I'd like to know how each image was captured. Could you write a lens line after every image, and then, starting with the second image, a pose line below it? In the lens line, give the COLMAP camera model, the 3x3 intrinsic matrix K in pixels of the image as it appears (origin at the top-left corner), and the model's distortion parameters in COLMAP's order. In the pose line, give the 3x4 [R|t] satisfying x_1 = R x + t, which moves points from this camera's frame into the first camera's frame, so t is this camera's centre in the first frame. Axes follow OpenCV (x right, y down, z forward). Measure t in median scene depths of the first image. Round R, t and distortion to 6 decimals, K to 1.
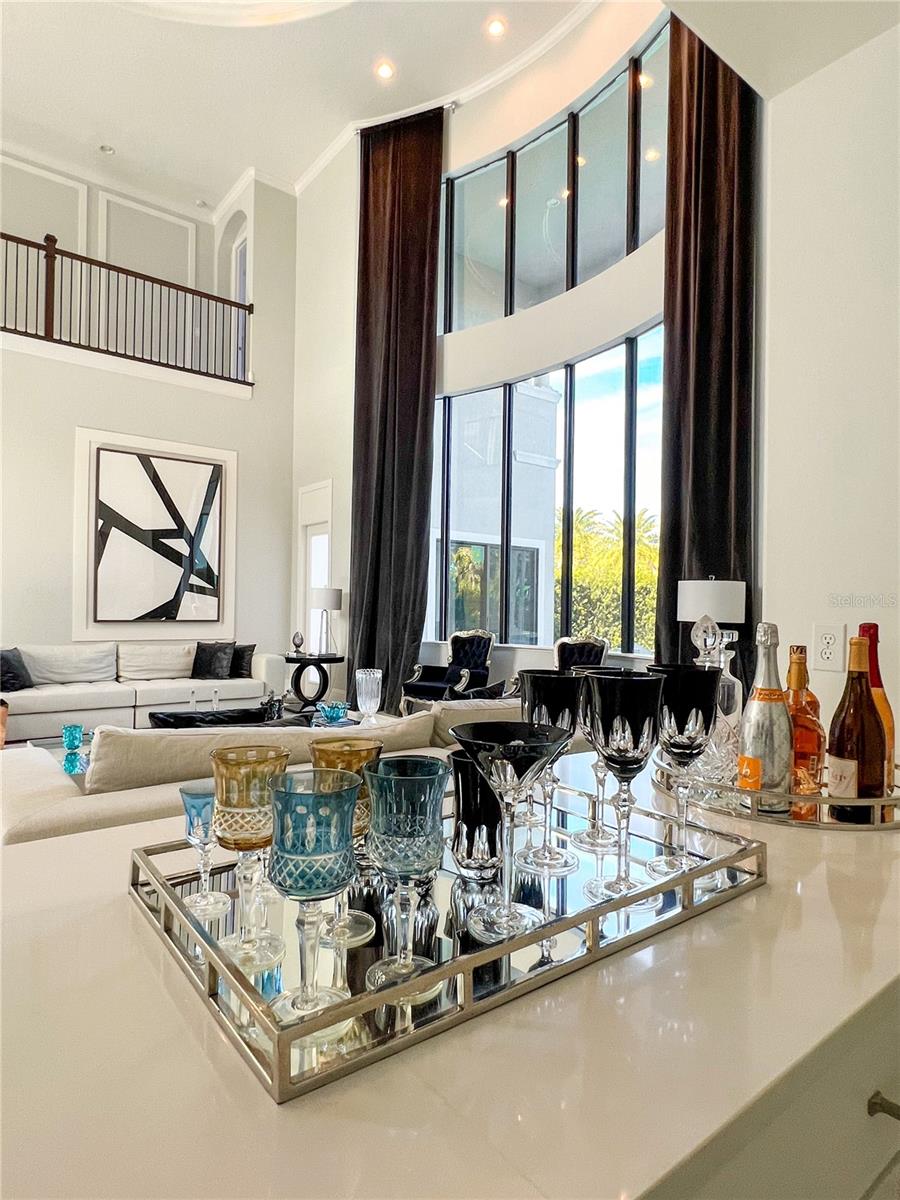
lens RADIAL K [[683.7, 0, 450.0], [0, 683.7, 600.0], [0, 0, 1]] dist [-0.027215, 0.000078]
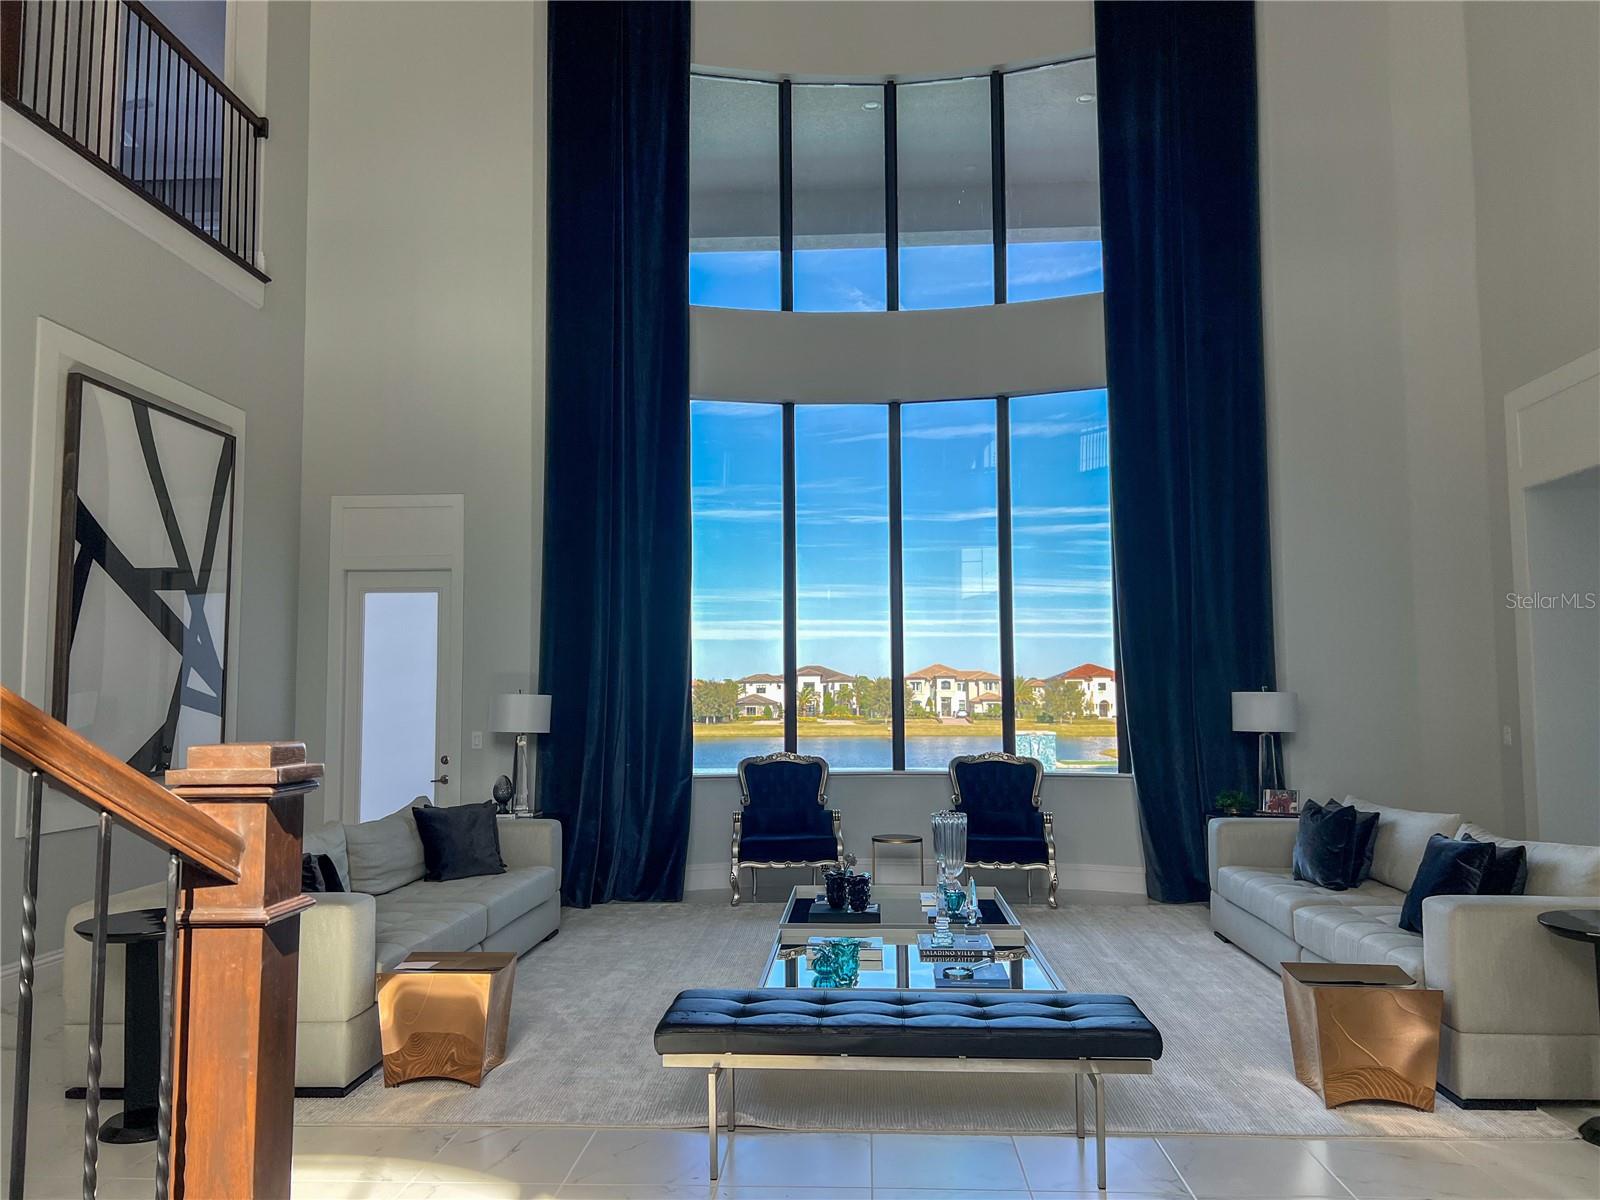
lens RADIAL K [[1194.9, 0, 698.3], [0, 1194.9, 599.4], [0, 0, 1]] dist [0.002651, -0.004337]
pose [[0.725800, 0.041080, 0.686678, -0.718071], [0.004822, 0.997887, -0.064795, -0.031201], [-0.687889, 0.050339, 0.724069, 0.187345]]
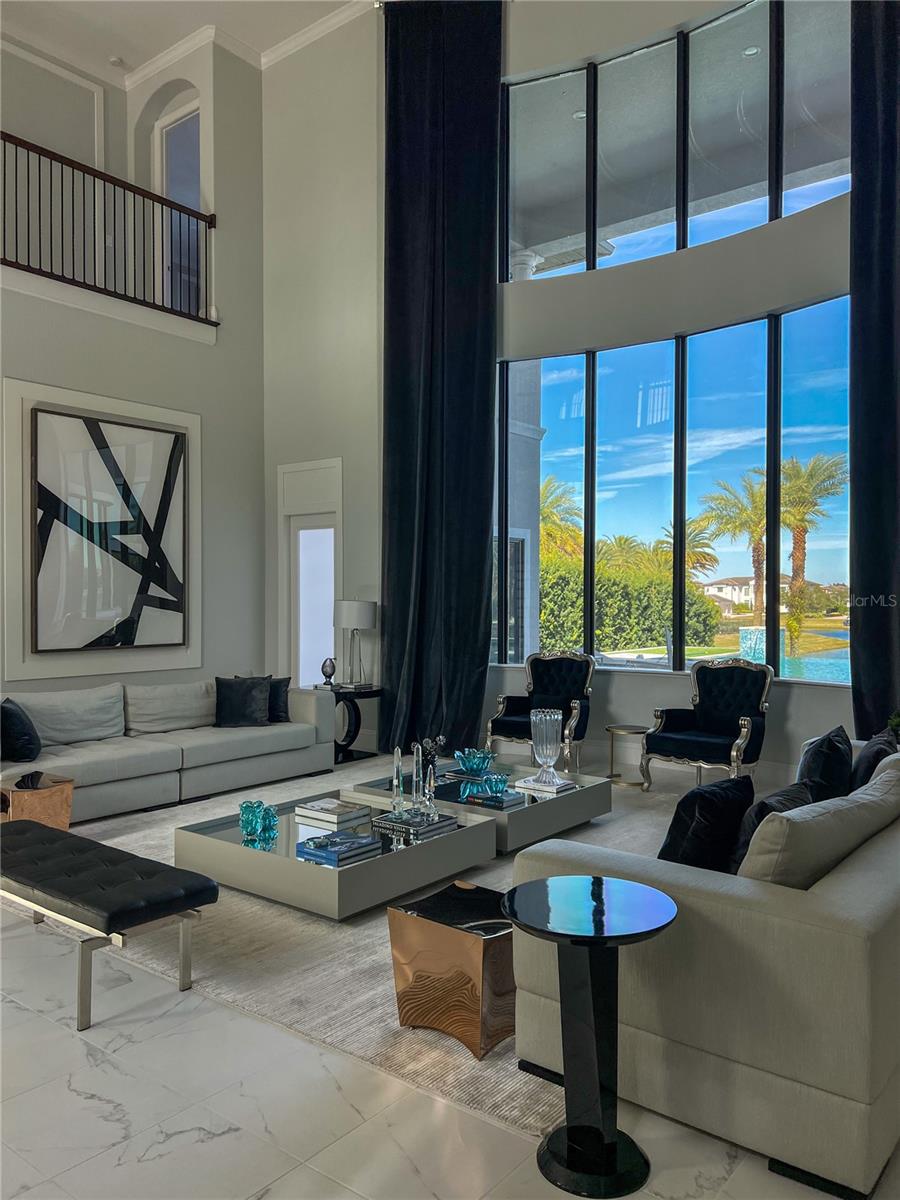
lens RADIAL K [[896.2, 0, 450.0], [0, 896.2, 600.0], [0, 0, 1]] dist [0.002651, -0.004337]
pose [[0.971847, -0.014864, 0.235143, -0.307518], [0.011353, 0.999803, 0.016279, -0.032233], [-0.235339, -0.013151, 0.971824, -0.018266]]
